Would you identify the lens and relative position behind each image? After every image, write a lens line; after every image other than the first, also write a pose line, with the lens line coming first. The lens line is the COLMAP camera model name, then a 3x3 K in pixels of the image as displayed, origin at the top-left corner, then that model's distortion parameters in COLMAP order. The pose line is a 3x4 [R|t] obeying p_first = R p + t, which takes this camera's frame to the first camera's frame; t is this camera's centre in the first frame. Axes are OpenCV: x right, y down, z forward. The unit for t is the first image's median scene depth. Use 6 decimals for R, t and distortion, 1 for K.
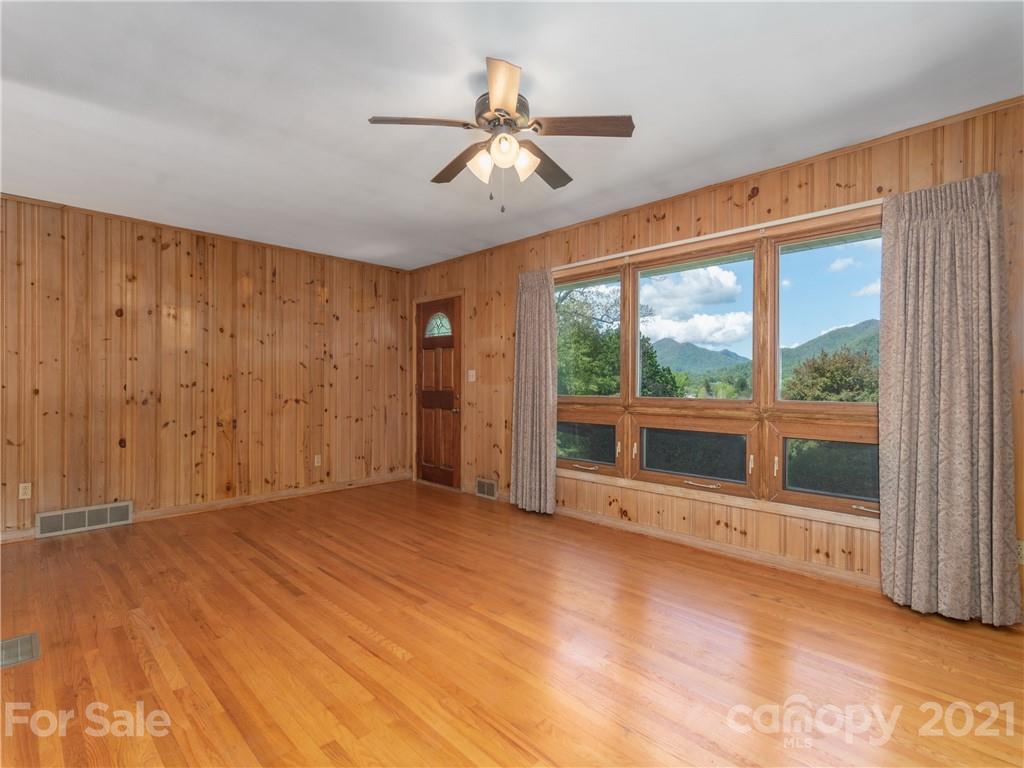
lens RADIAL K [[495.2, 0, 498.6], [0, 495.2, 386.2], [0, 0, 1]] dist [0.003730, 0.000678]
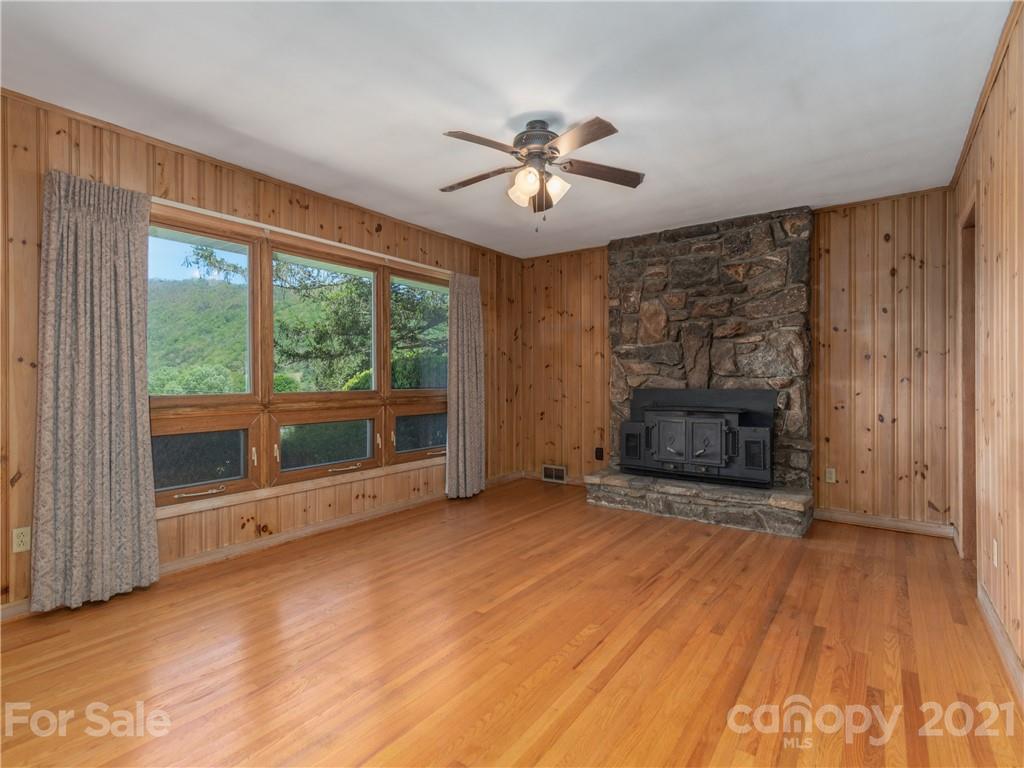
lens RADIAL K [[495.2, 0, 498.6], [0, 495.2, 386.2], [0, 0, 1]] dist [0.003730, 0.000678]
pose [[-0.147830, -0.012845, 0.988929, -0.717585], [0.011779, 0.999822, 0.014747, 0.001971], [-0.988943, 0.013828, -0.147652, 0.797856]]
